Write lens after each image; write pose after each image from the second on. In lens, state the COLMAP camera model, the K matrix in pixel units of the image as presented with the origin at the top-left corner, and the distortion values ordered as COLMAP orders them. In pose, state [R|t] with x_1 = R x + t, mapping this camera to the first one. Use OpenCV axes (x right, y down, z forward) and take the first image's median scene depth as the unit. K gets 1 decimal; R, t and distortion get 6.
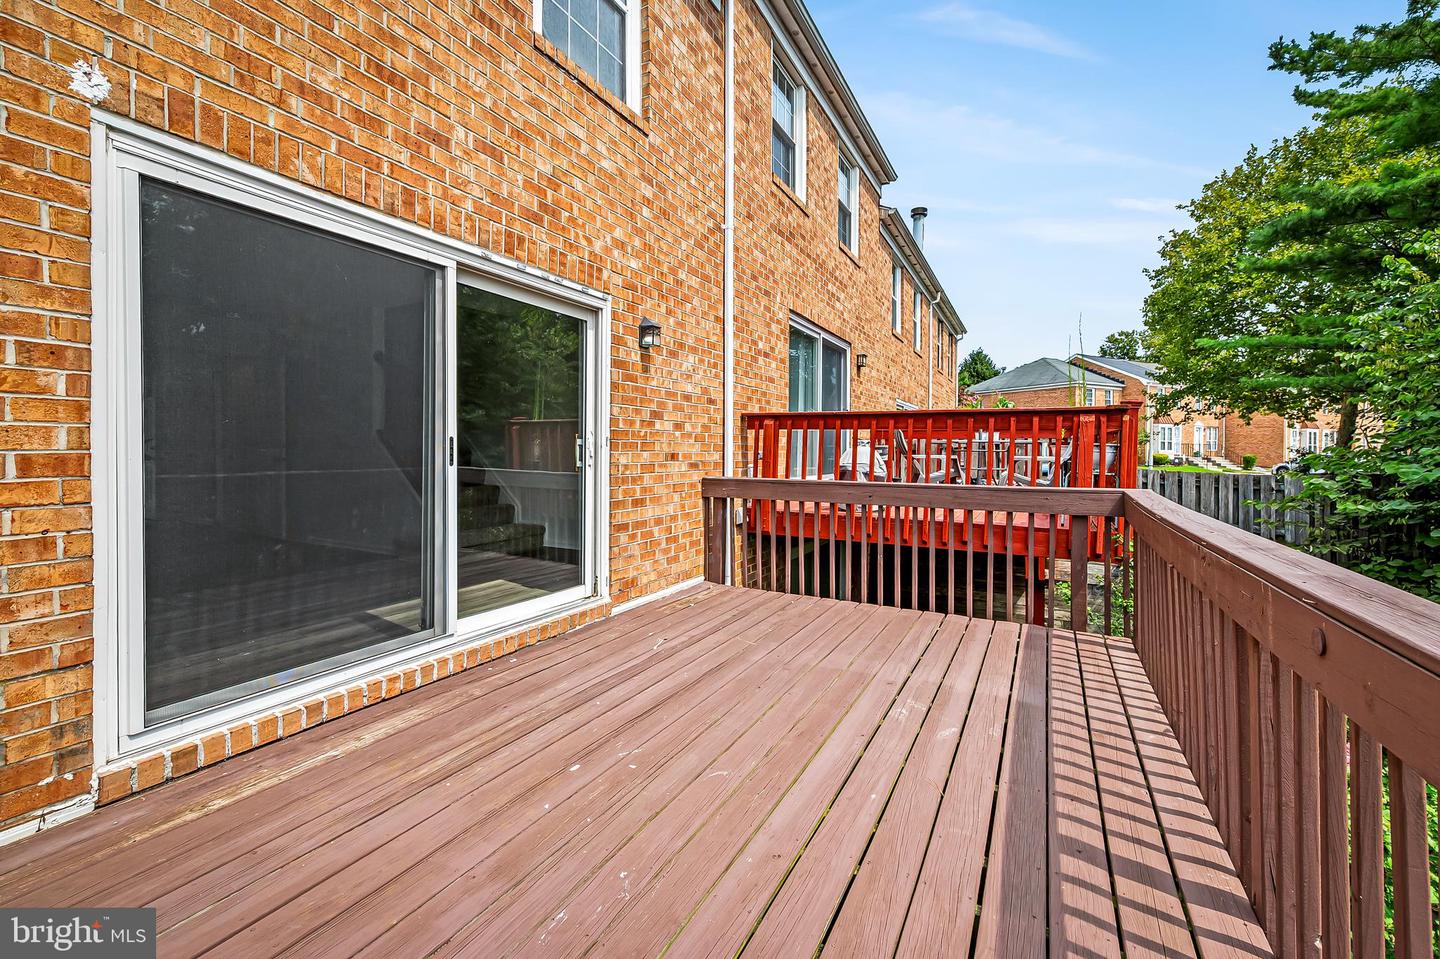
lens RADIAL K [[579.5, 0, 727.0], [0, 579.5, 450.9], [0, 0, 1]] dist [0.004321, -0.000331]
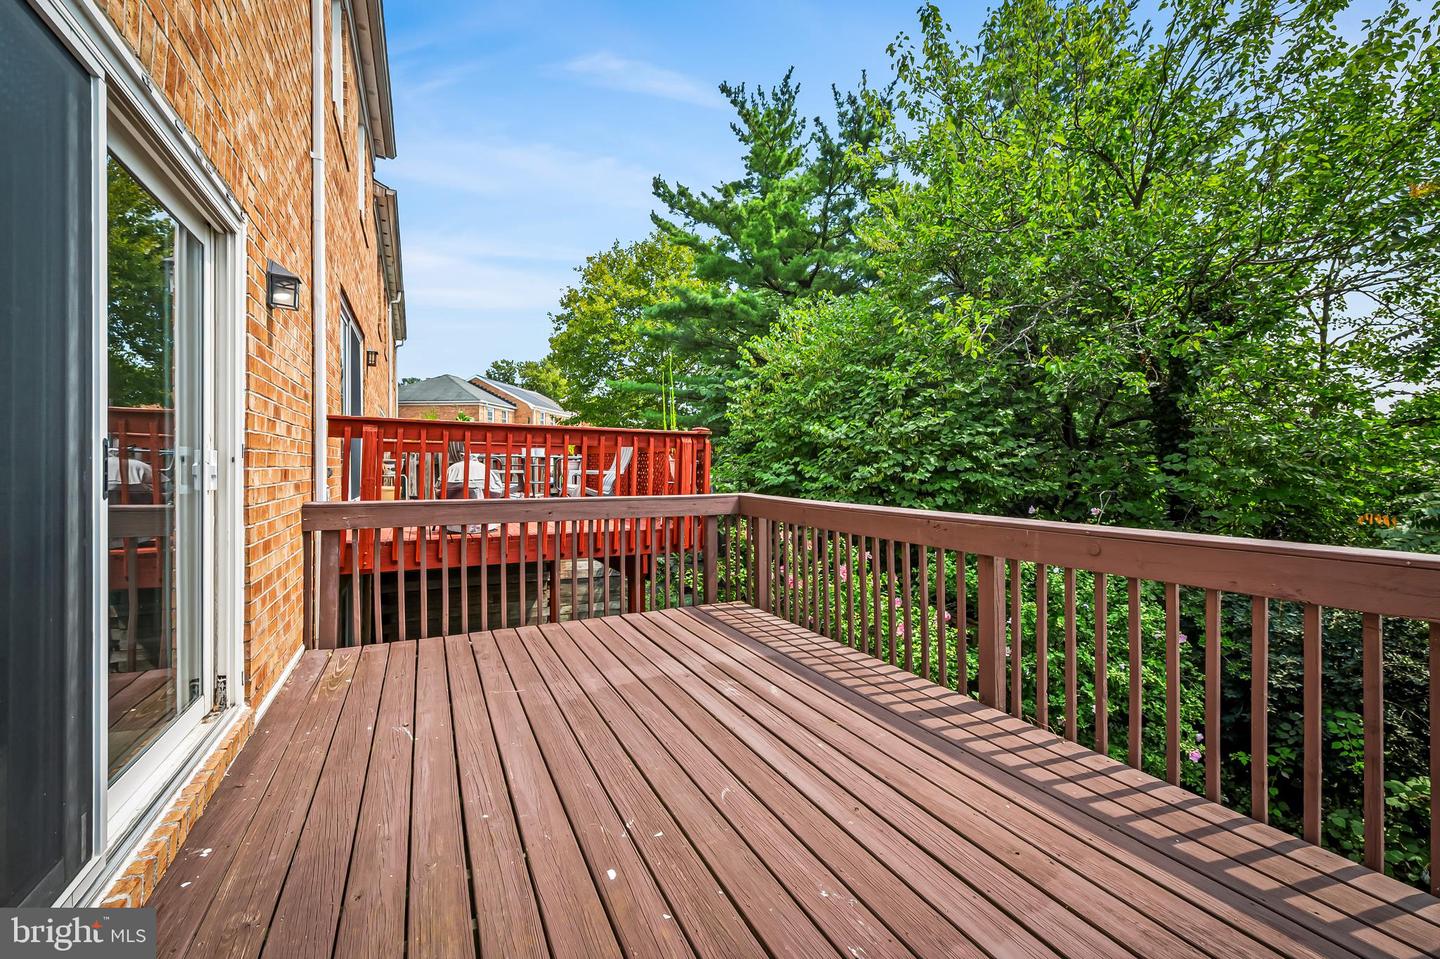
lens RADIAL K [[575.7, 0, 728.6], [0, 575.7, 466.3], [0, 0, 1]] dist [0.012903, -0.004354]
pose [[0.560118, -0.000101, 0.828413, -0.230177], [-0.002685, 0.999995, 0.001938, -0.001581], [-0.828409, -0.003309, 0.560114, 0.121976]]
